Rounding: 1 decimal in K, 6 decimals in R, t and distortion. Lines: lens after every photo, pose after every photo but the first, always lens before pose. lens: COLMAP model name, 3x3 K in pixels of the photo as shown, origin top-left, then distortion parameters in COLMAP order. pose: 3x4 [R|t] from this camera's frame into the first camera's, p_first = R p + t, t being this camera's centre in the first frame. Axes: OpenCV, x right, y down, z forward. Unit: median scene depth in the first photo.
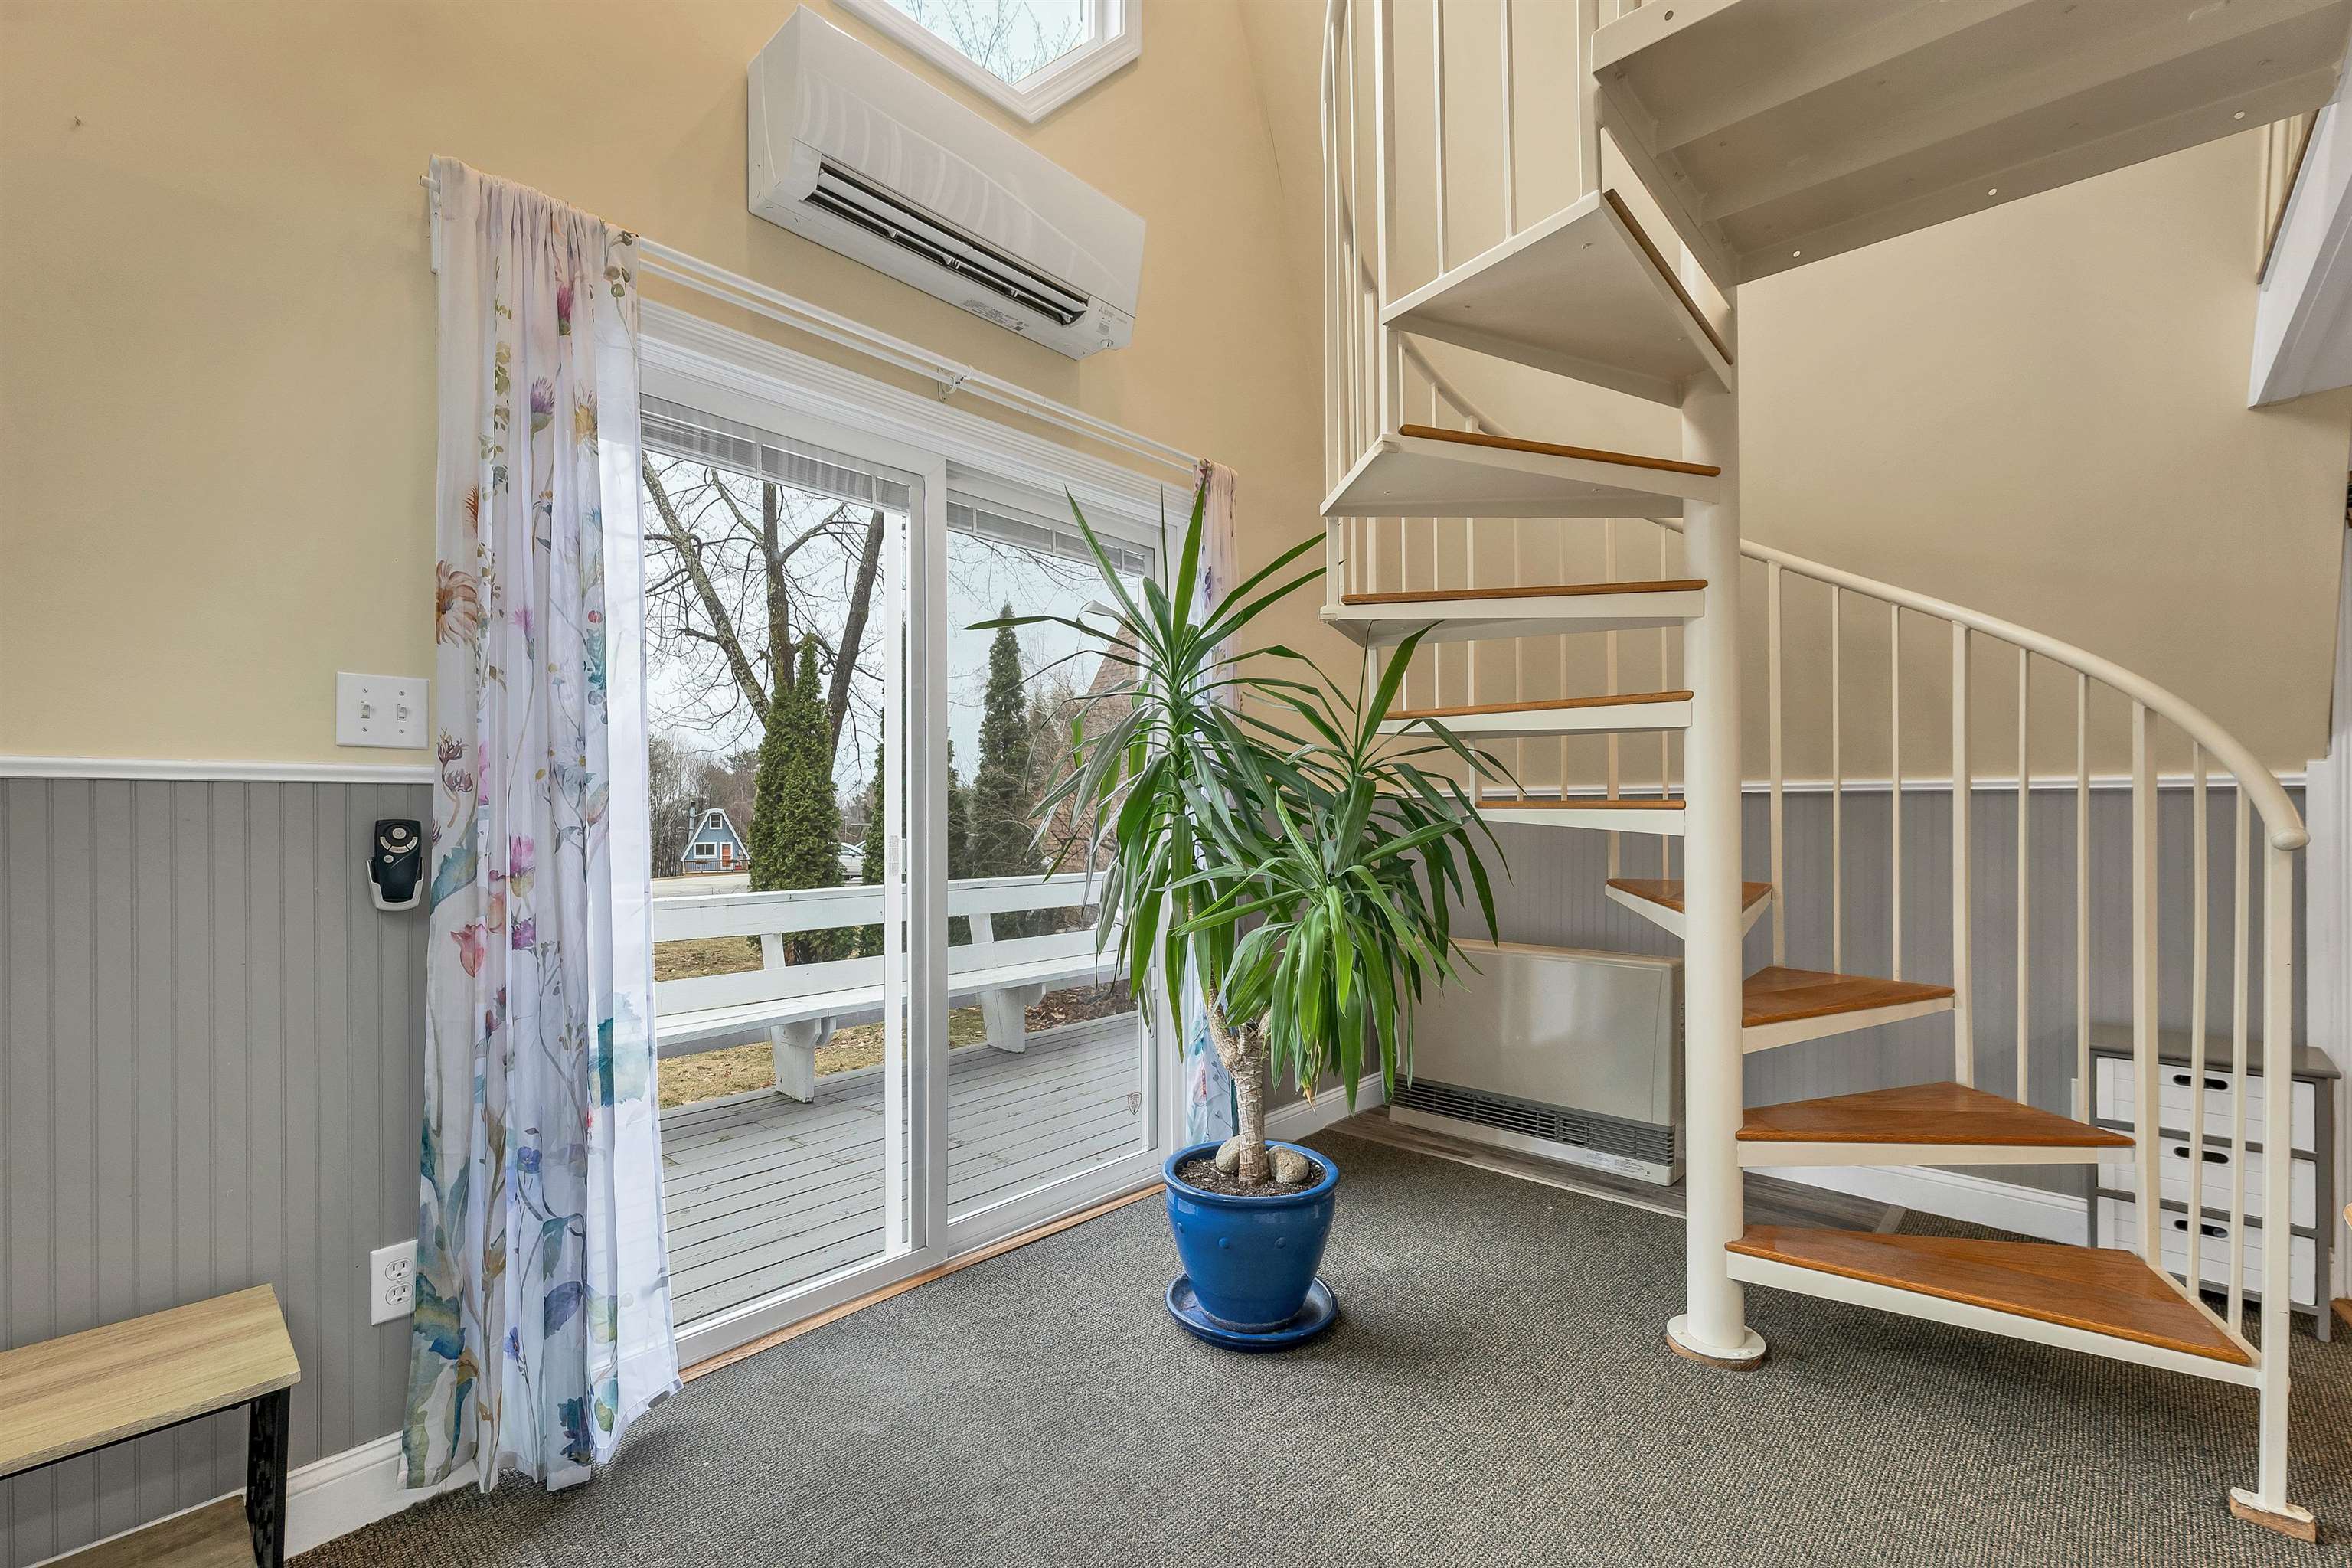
lens RADIAL K [[983.7, 0, 1141.8], [0, 983.7, 814.8], [0, 0, 1]] dist [0.002960, -0.001011]
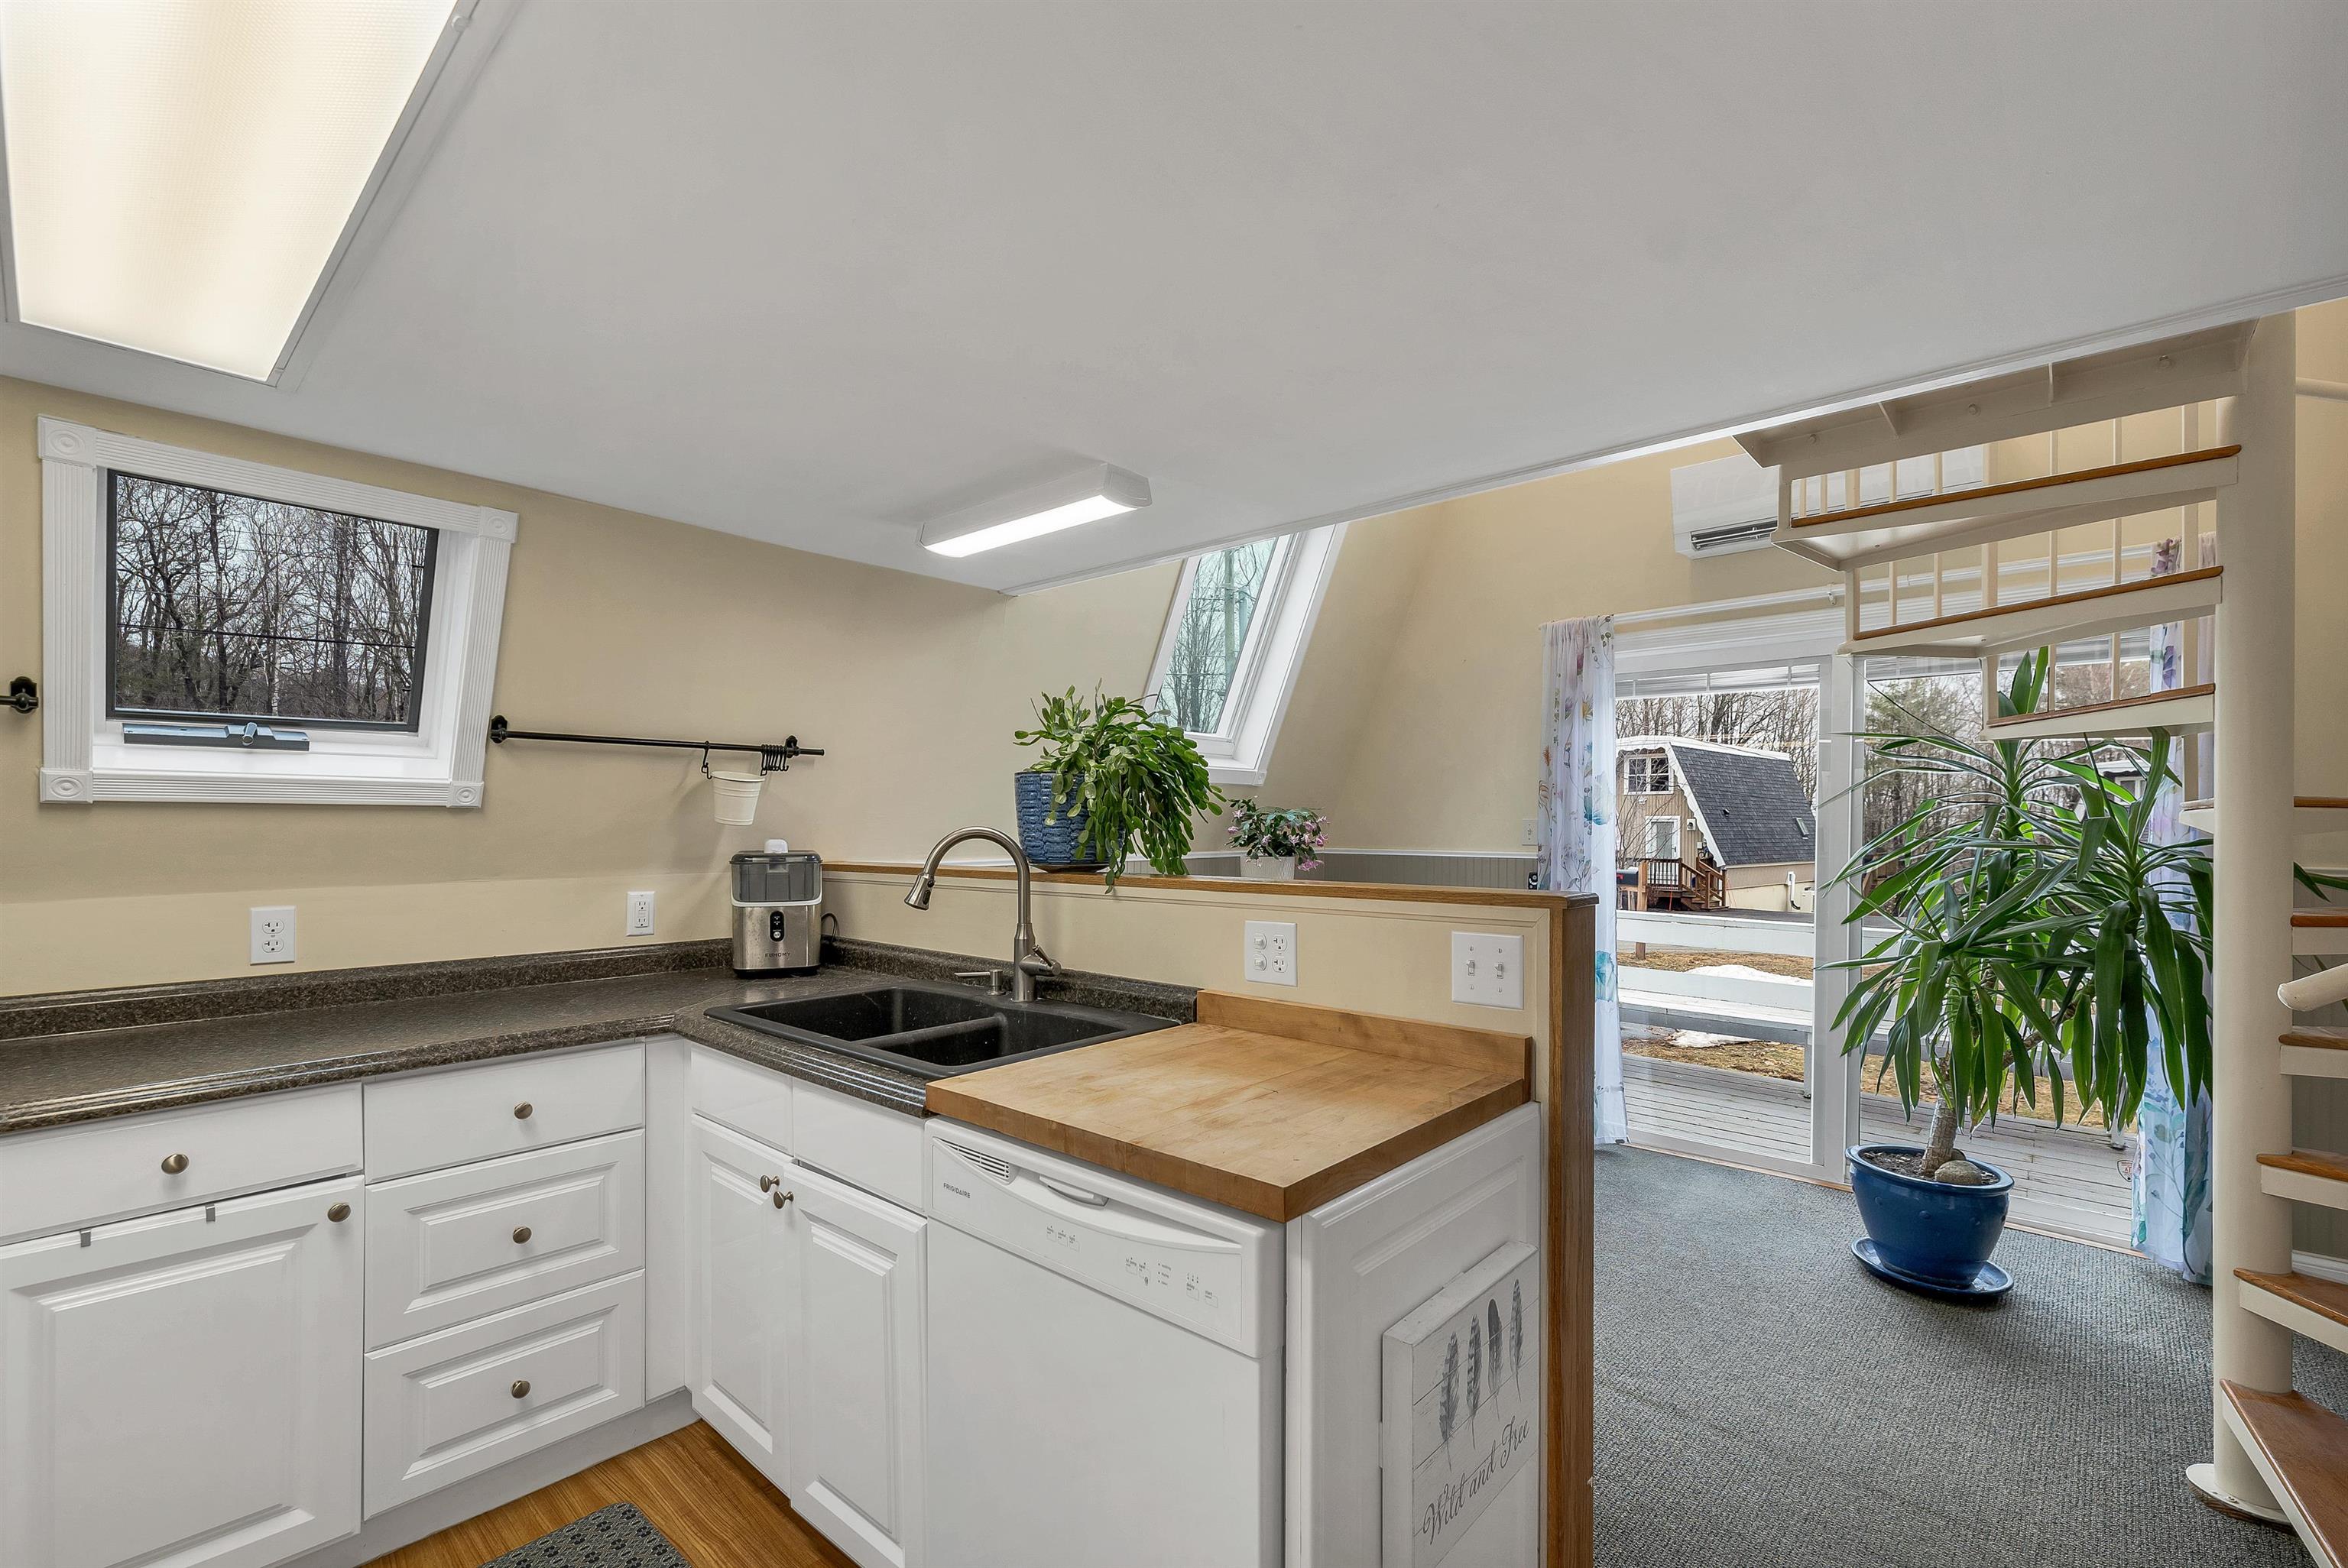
lens RADIAL K [[981.9, 0, 1176.3], [0, 981.9, 831.4], [0, 0, 1]] dist [0.002960, -0.001011]
pose [[0.031053, 0.007130, -0.999492, 1.742240], [-0.007583, 0.999947, 0.006898, -0.108764], [0.999489, 0.007365, 0.031106, -0.058660]]
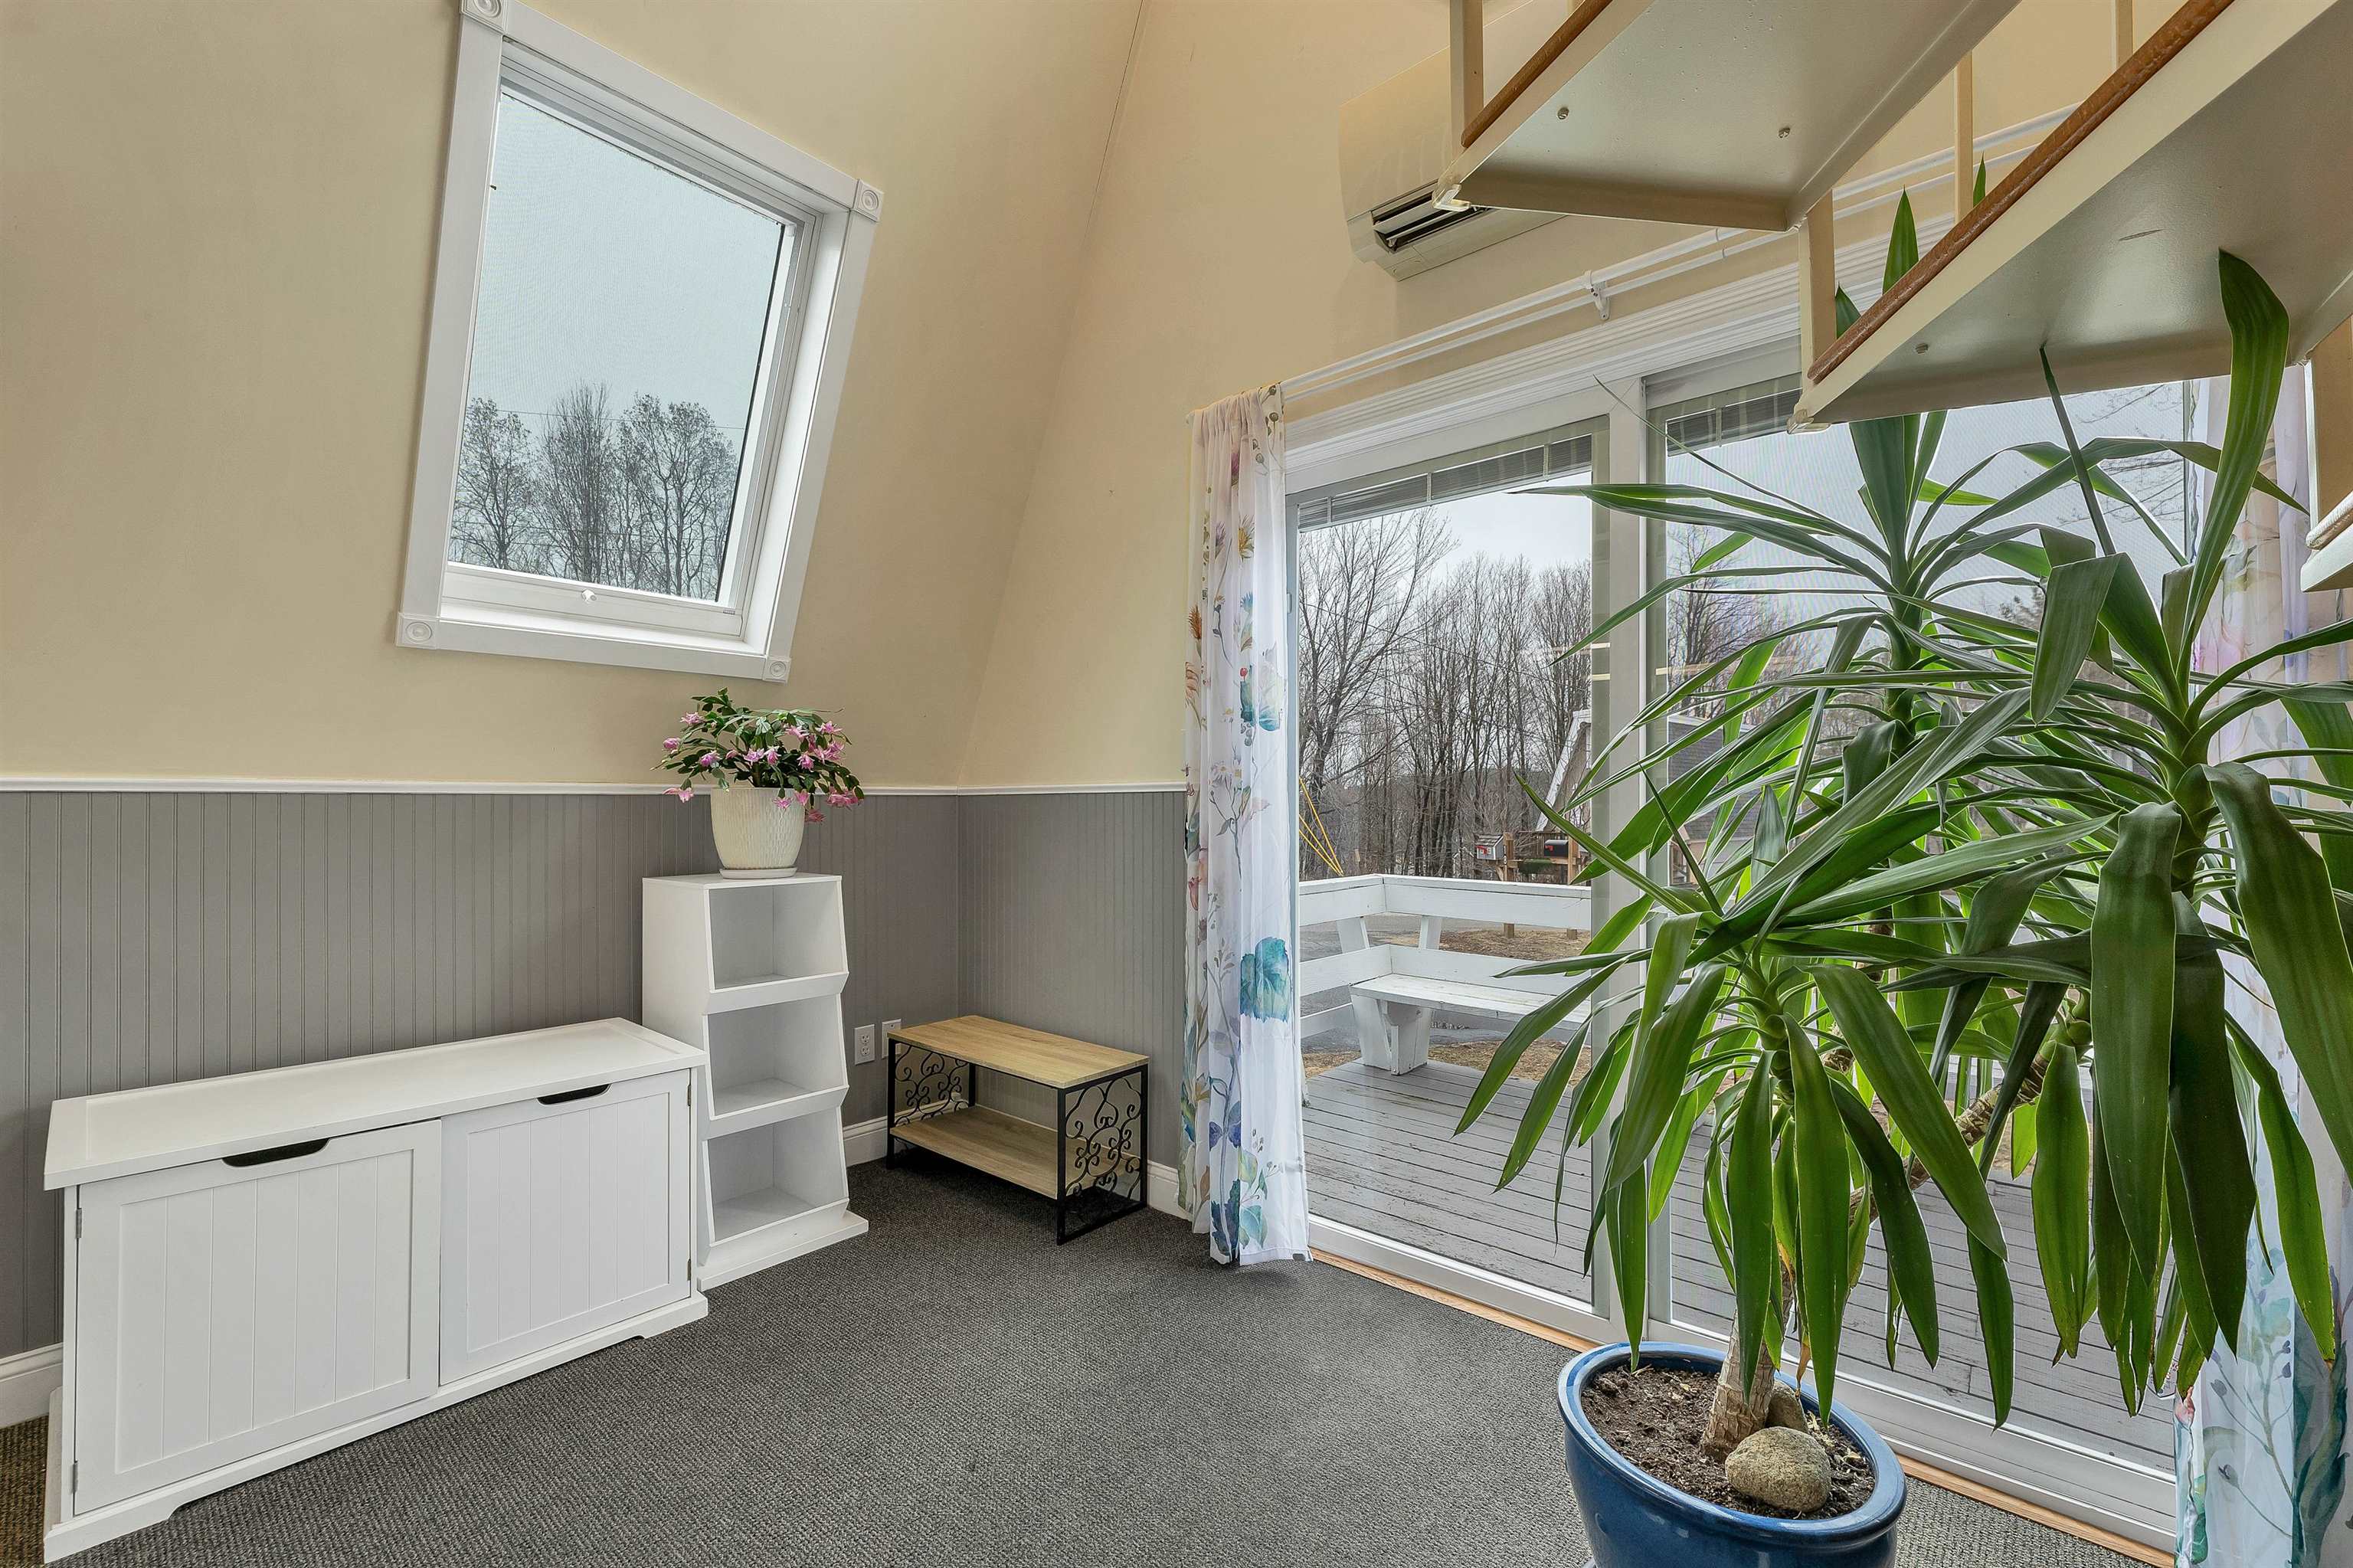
lens RADIAL K [[984.2, 0, 1165.2], [0, 984.2, 797.6], [0, 0, 1]] dist [0.002960, -0.001011]
pose [[0.037345, -0.008989, -0.999262, 0.858415], [-0.000881, 0.999959, -0.009028, -0.004613], [0.999302, 0.001218, 0.037336, 0.815246]]
